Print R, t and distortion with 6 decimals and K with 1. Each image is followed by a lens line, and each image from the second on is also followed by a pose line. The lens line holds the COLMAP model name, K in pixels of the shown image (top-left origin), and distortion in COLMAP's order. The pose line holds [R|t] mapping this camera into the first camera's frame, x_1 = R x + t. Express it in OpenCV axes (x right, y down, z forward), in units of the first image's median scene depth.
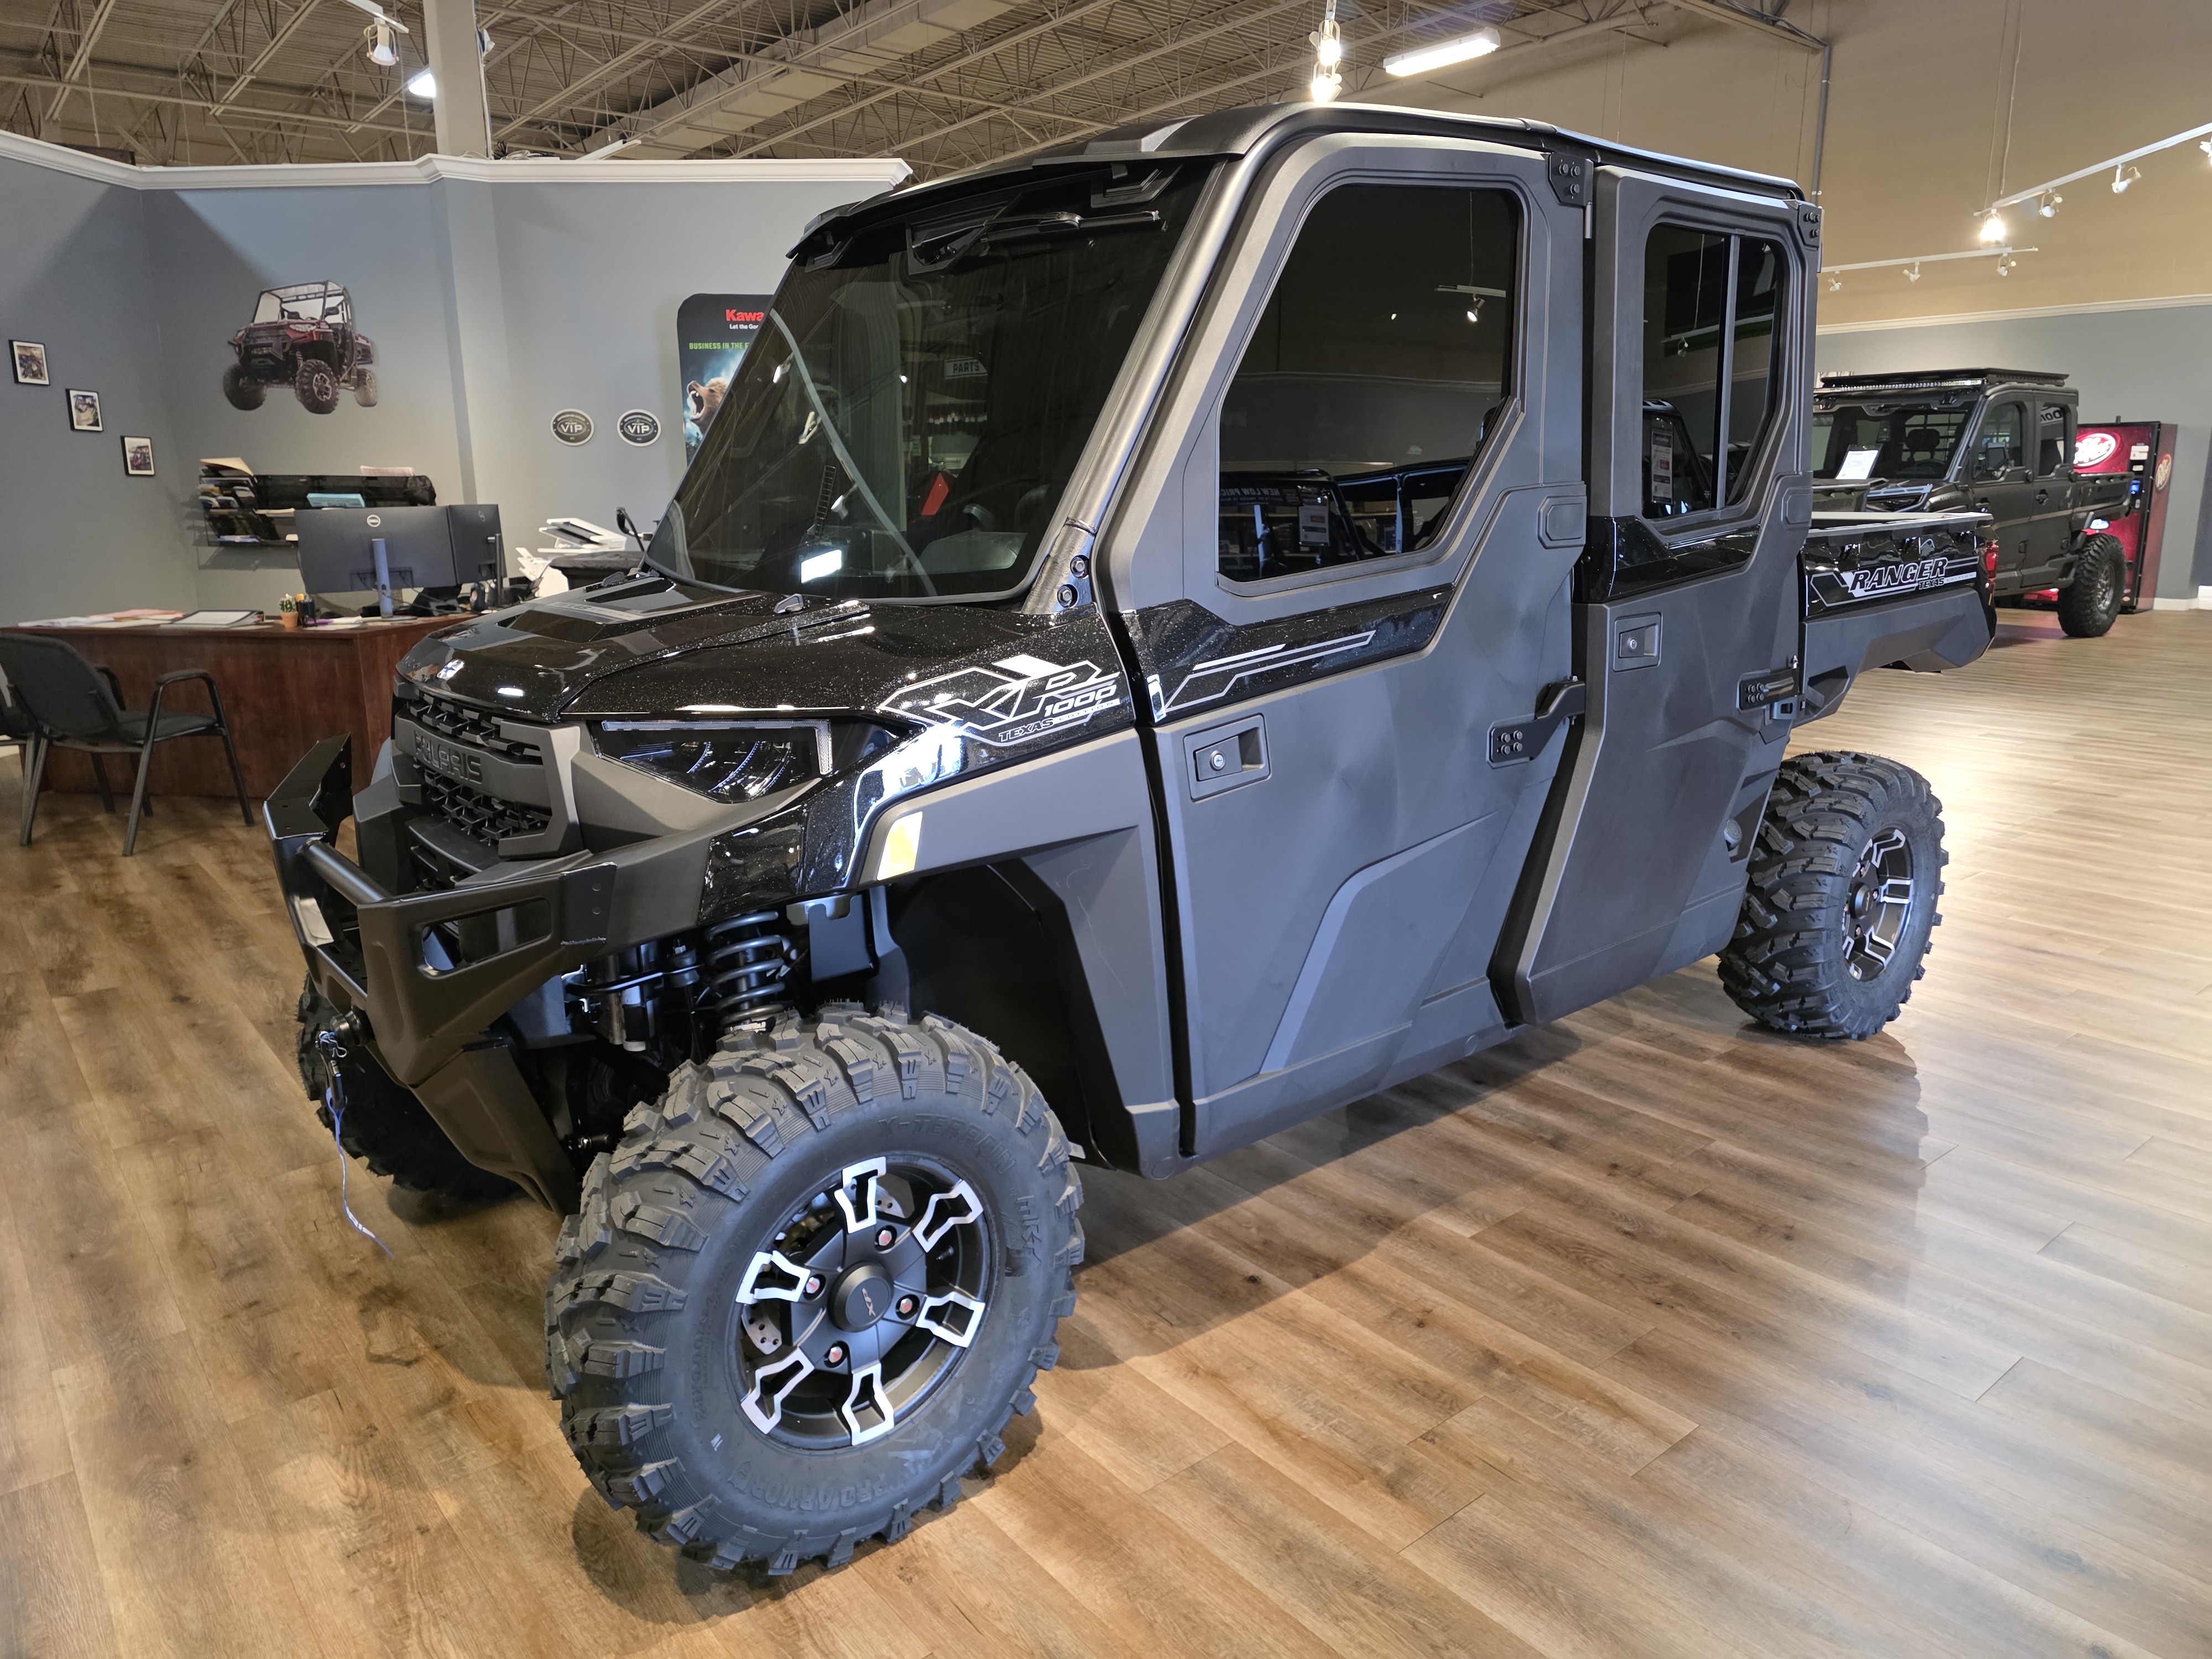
lens RADIAL K [[1471.4, 0, 1135.6], [0, 1471.4, 824.0], [0, 0, 1]] dist [0.065338, -0.063457]
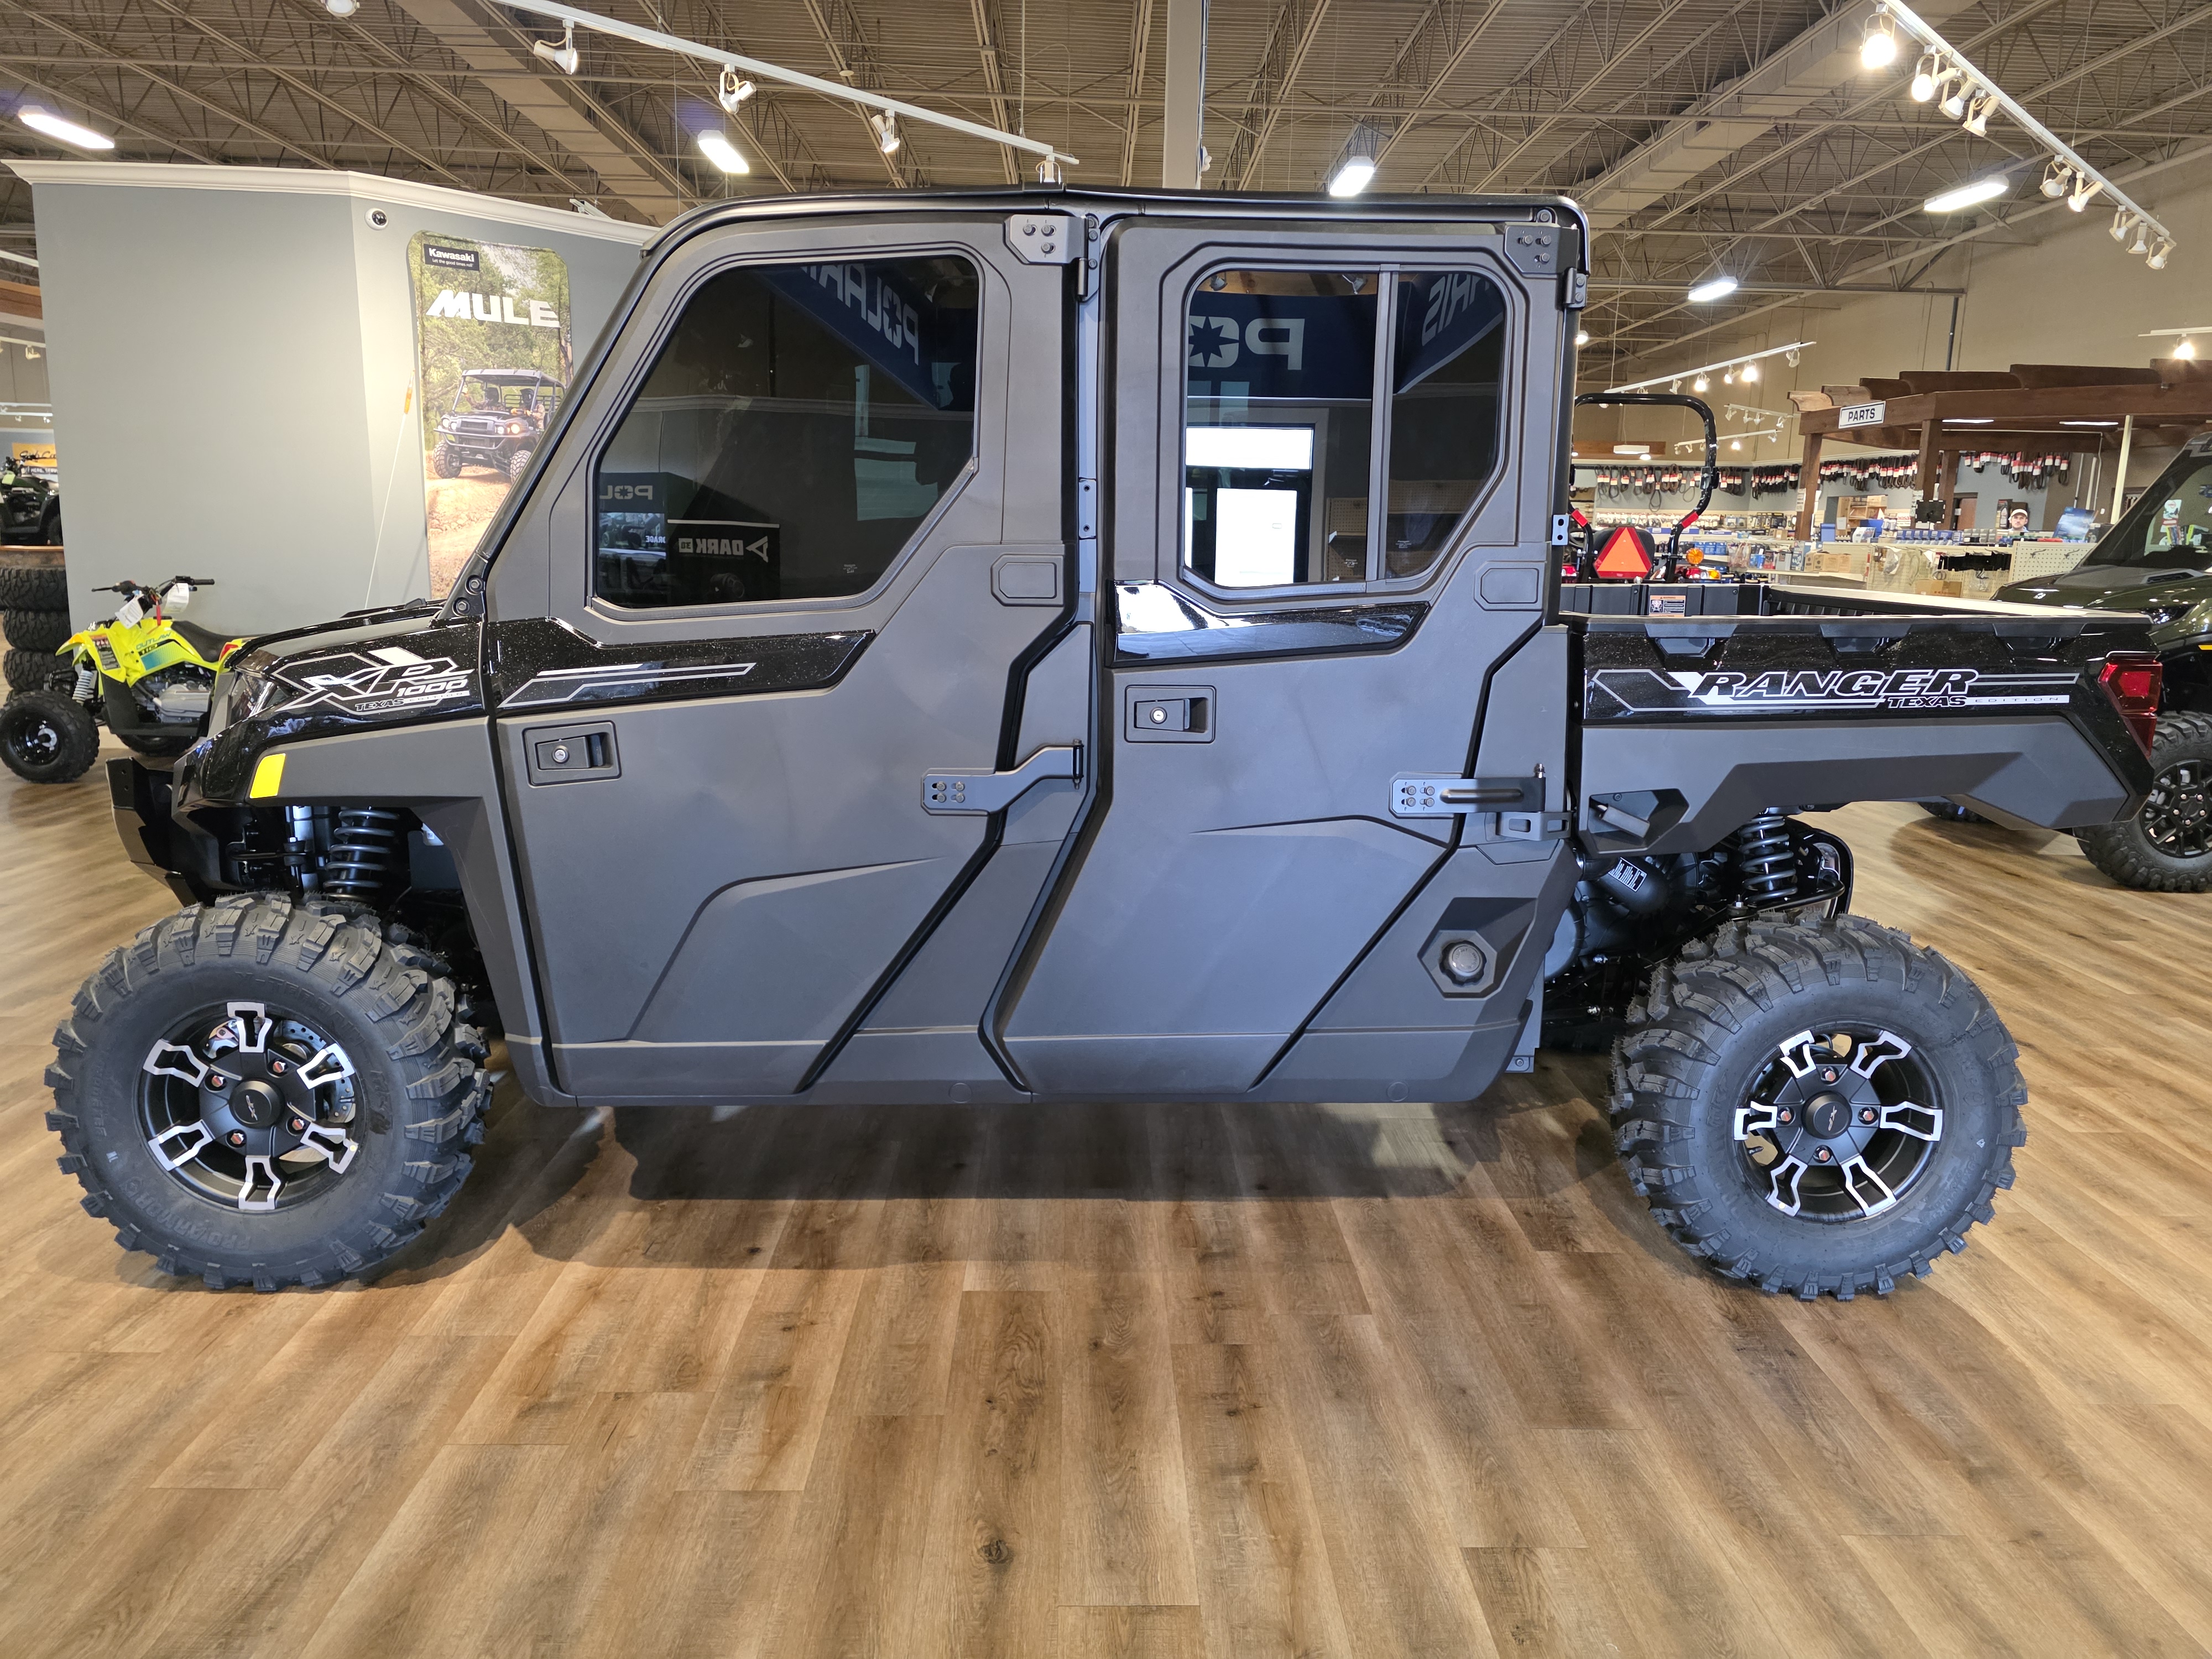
lens RADIAL K [[1471.4, 0, 1135.6], [0, 1471.4, 824.0], [0, 0, 1]] dist [0.065338, -0.063457]
pose [[0.788236, 0.144982, -0.598051, 0.848013], [-0.166836, 0.985800, 0.019089, -0.065748], [0.592326, 0.084730, 0.801231, 0.243825]]
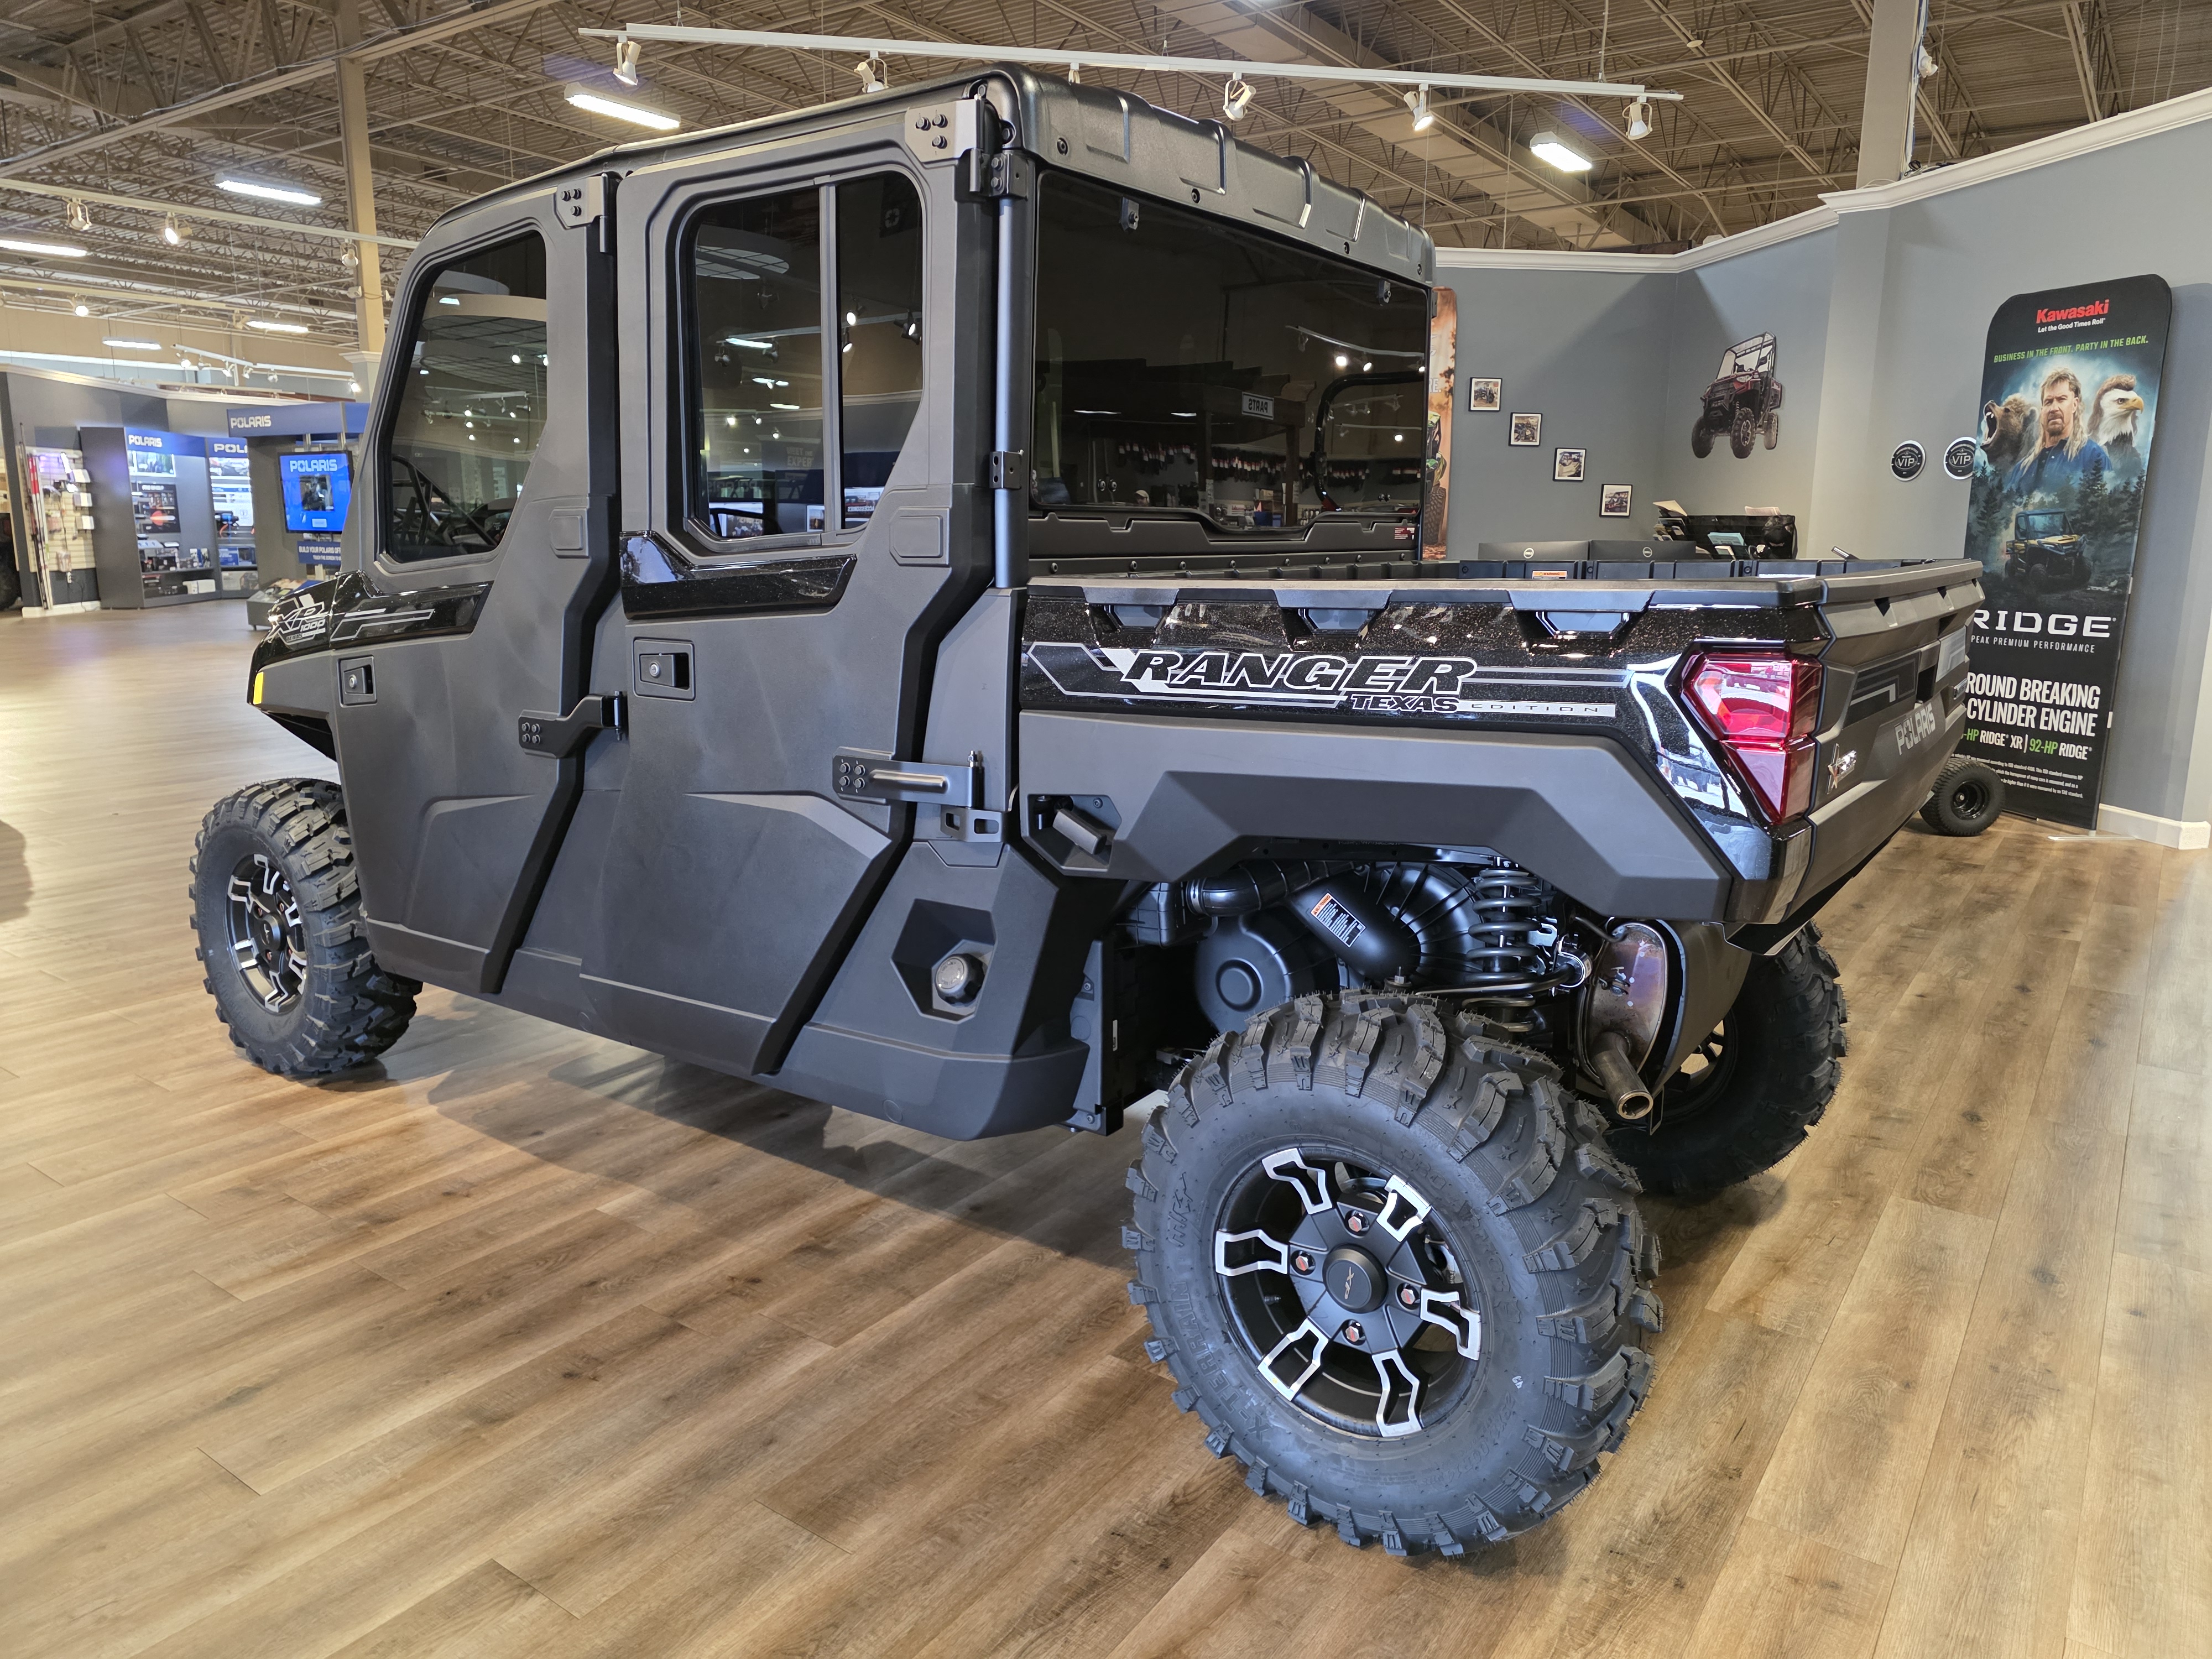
lens RADIAL K [[1468.6, 0, 1106.0], [0, 1468.6, 829.5], [0, 0, 1]] dist [0.081251, -0.092285]
pose [[0.247156, 0.200834, -0.947934, 1.243590], [-0.227856, 0.962899, 0.144596, -0.214056], [0.941805, 0.180254, 0.283747, 0.977343]]
